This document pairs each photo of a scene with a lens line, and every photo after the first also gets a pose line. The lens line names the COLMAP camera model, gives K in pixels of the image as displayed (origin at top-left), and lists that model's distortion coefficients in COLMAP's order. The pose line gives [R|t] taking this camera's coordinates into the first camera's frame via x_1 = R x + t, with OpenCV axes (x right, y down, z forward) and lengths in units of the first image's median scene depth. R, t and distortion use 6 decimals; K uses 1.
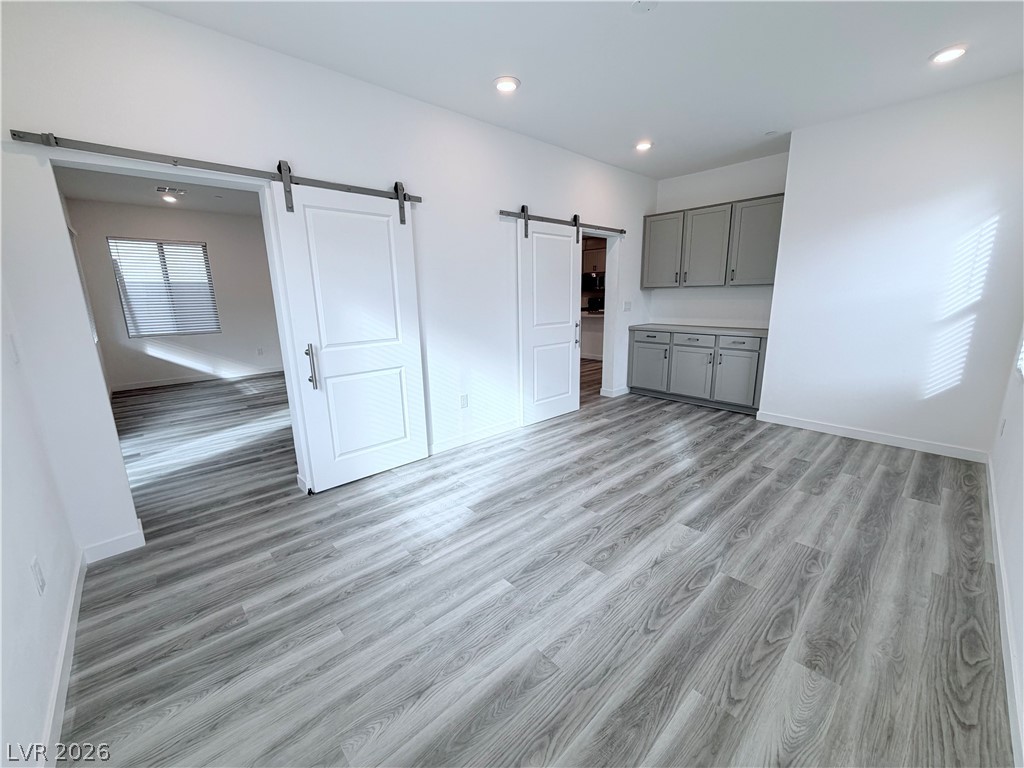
lens RADIAL K [[408.9, 0, 515.0], [0, 408.9, 386.5], [0, 0, 1]] dist [-0.001601, 0.000748]
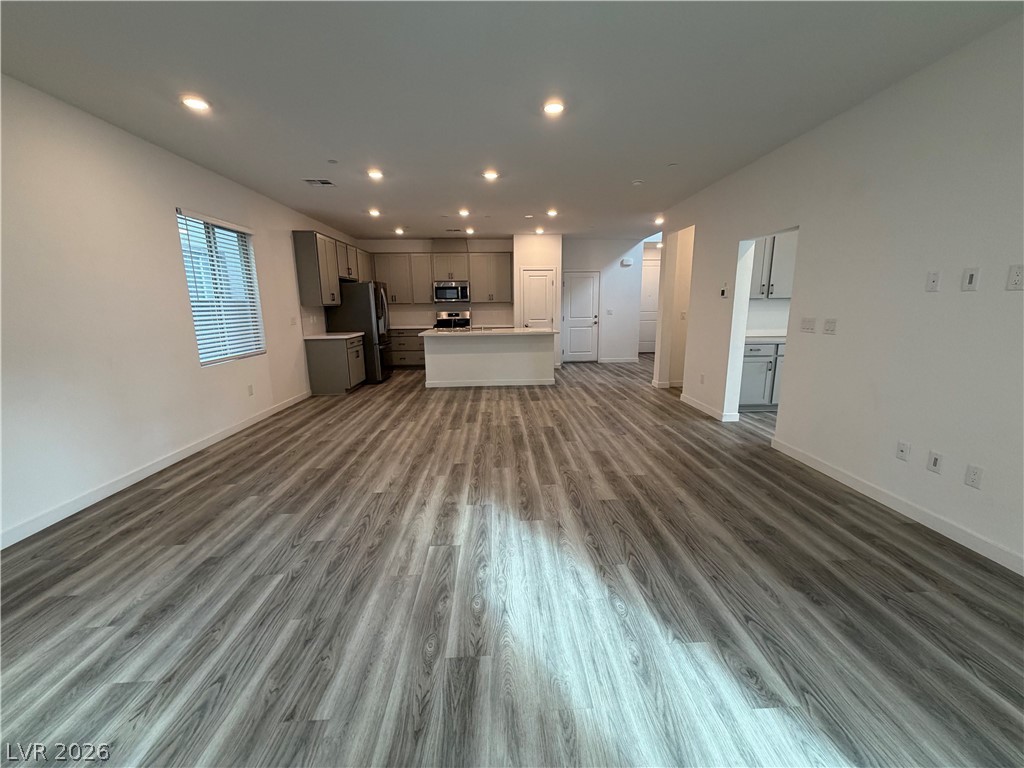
lens RADIAL K [[408.9, 0, 515.8], [0, 408.9, 385.3], [0, 0, 1]] dist [-0.001601, 0.000748]
pose [[0.643513, -0.139333, 0.752647, -1.174059], [0.167609, 0.985080, 0.039056, -0.266689], [-0.746859, 0.101018, 0.657265, 1.239751]]
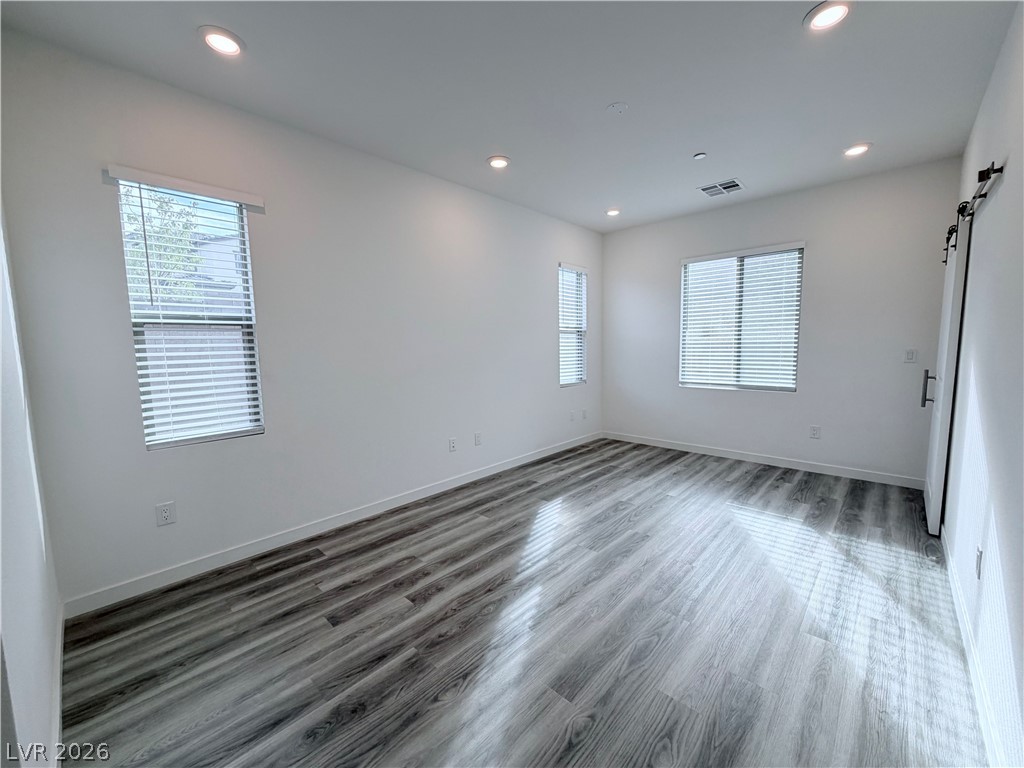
lens RADIAL K [[408.9, 0, 514.5], [0, 408.9, 384.2], [0, 0, 1]] dist [-0.001601, 0.000748]
pose [[-0.996866, 0.041811, -0.067156, 0.457137], [0.017972, 0.946413, 0.322458, -0.341678], [0.077040, 0.320240, -0.944199, 1.481136]]
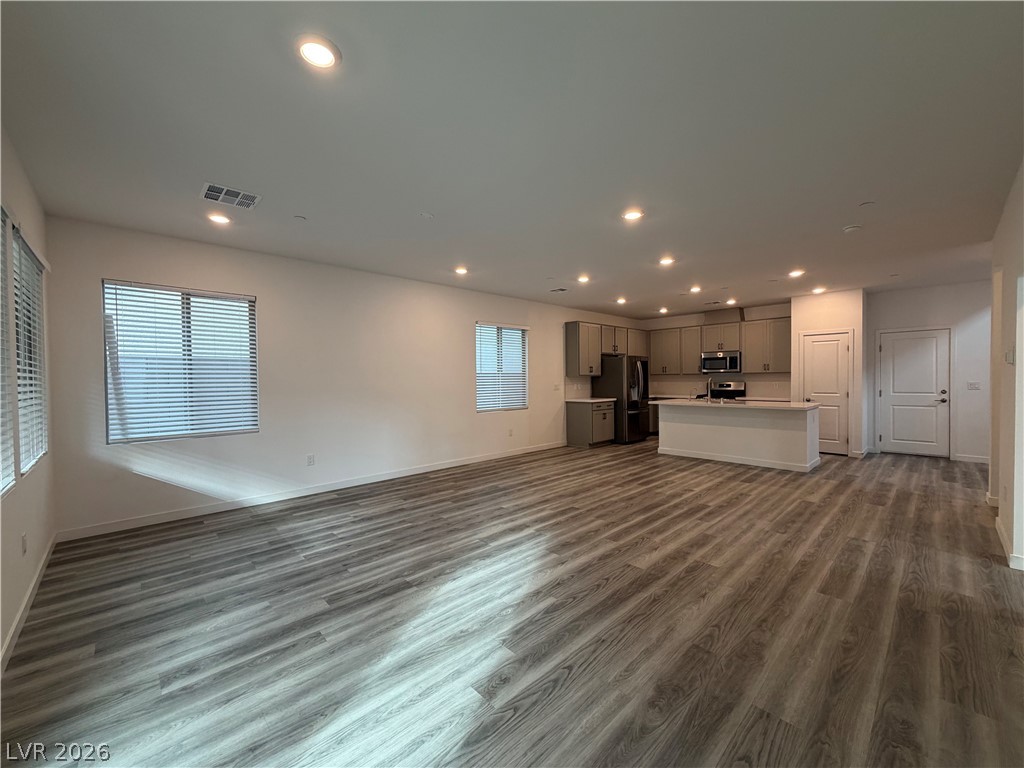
lens RADIAL K [[408.9, 0, 515.9], [0, 408.9, 385.6], [0, 0, 1]] dist [-0.001601, 0.000748]
pose [[0.999865, 0.006588, 0.015066, -0.698379], [-0.003408, 0.979367, -0.202059, -0.161101], [-0.016087, 0.201981, 0.979257, 0.759190]]
